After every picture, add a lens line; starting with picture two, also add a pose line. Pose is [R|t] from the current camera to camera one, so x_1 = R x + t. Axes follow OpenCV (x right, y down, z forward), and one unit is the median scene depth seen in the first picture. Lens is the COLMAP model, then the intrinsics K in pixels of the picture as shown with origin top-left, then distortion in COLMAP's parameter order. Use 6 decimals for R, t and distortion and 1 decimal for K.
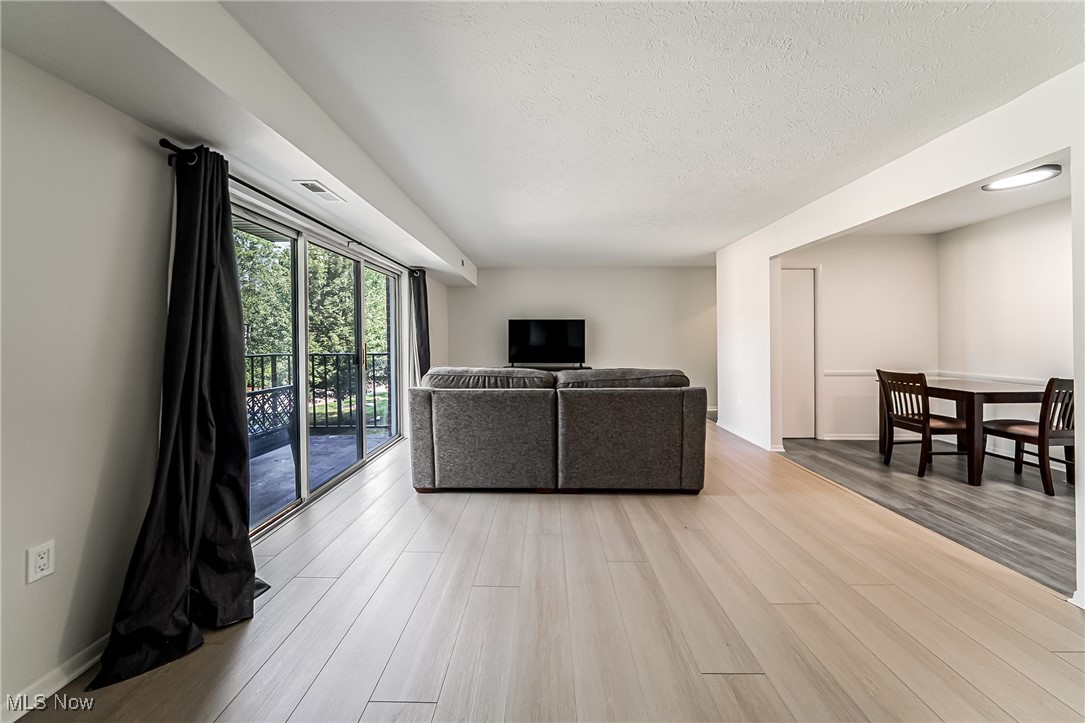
lens RADIAL K [[377.2, 0, 538.0], [0, 377.2, 346.0], [0, 0, 1]] dist [-0.000377, 0.000010]
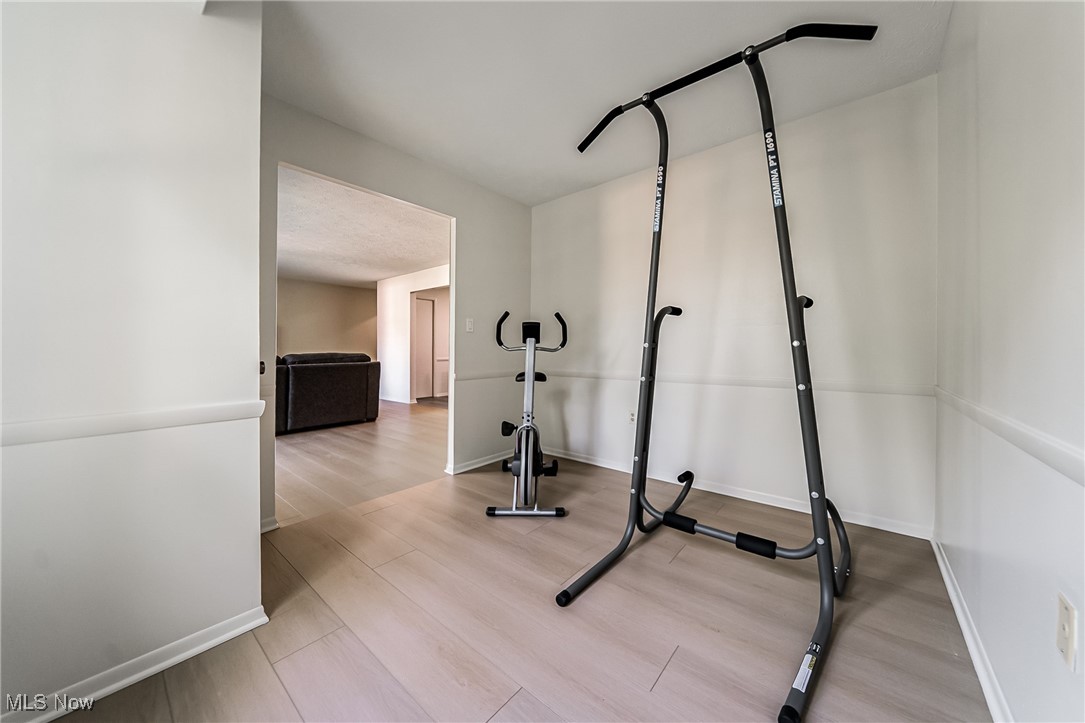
lens RADIAL K [[377.2, 0, 538.0], [0, 377.2, 346.0], [0, 0, 1]] dist [-0.000377, 0.000010]
pose [[0.635063, 0.012008, 0.772367, -0.464757], [0.002493, 0.999842, -0.017594, 0.060538], [-0.772456, 0.013099, 0.634933, -0.735507]]
